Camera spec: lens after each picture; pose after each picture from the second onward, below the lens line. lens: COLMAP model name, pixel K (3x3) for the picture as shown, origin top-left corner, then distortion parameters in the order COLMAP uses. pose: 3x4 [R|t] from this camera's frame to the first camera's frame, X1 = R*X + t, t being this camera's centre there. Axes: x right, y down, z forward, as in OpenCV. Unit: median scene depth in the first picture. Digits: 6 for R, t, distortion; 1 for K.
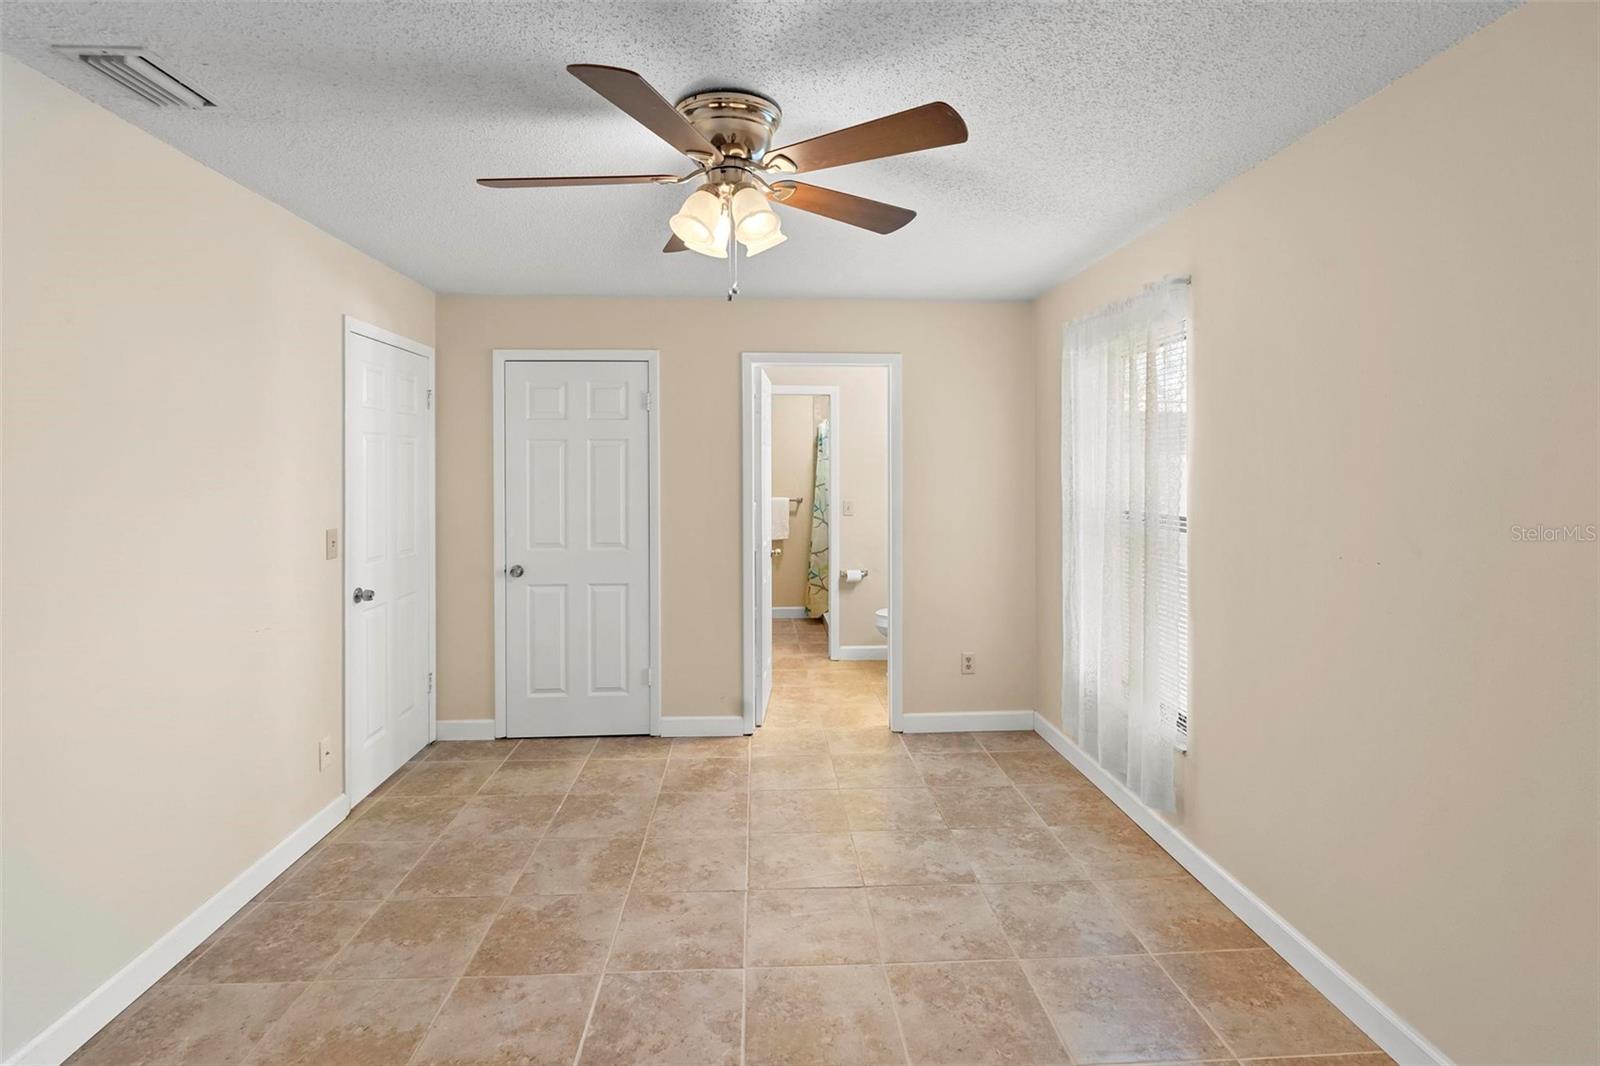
lens RADIAL K [[740.9, 0, 801.5], [0, 740.9, 477.1], [0, 0, 1]] dist [-0.002900, 0.000723]
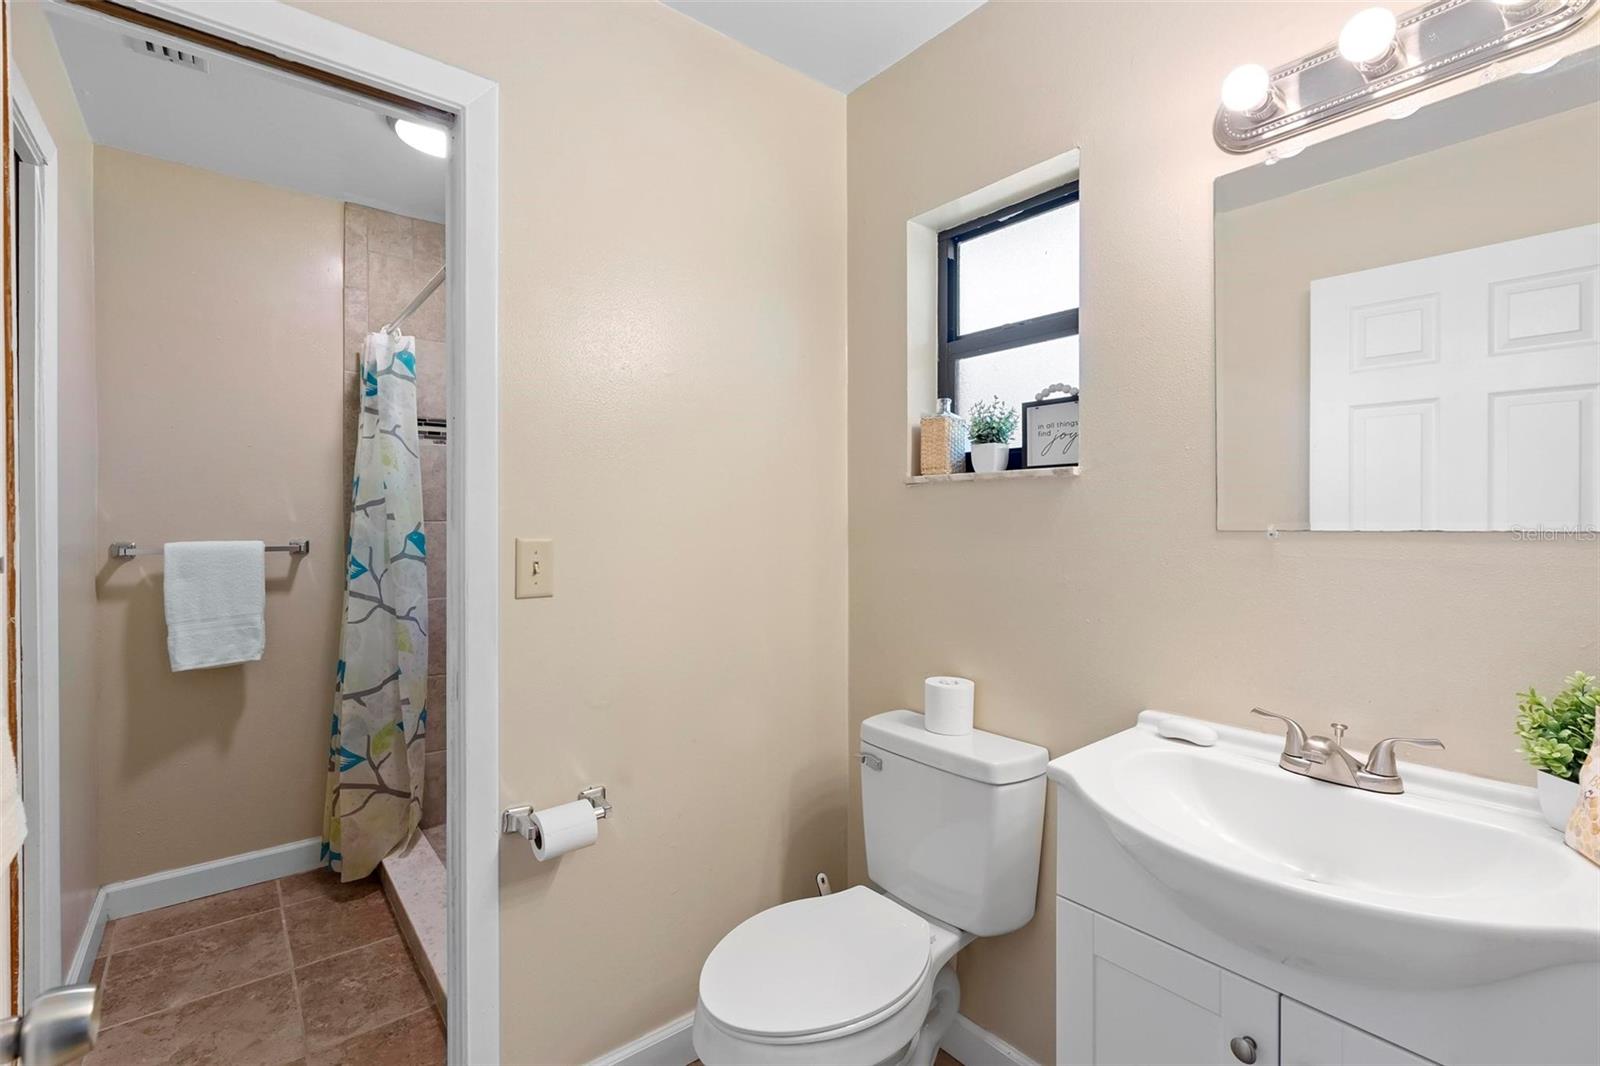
lens RADIAL K [[720.6, 0, 794.7], [0, 720.6, 532.8], [0, 0, 1]] dist [-0.005317, 0.000688]
pose [[0.818640, -0.004616, 0.574288, -0.012930], [-0.000795, 0.999958, 0.009170, 0.041868], [-0.574306, -0.007963, 0.818602, 1.168843]]
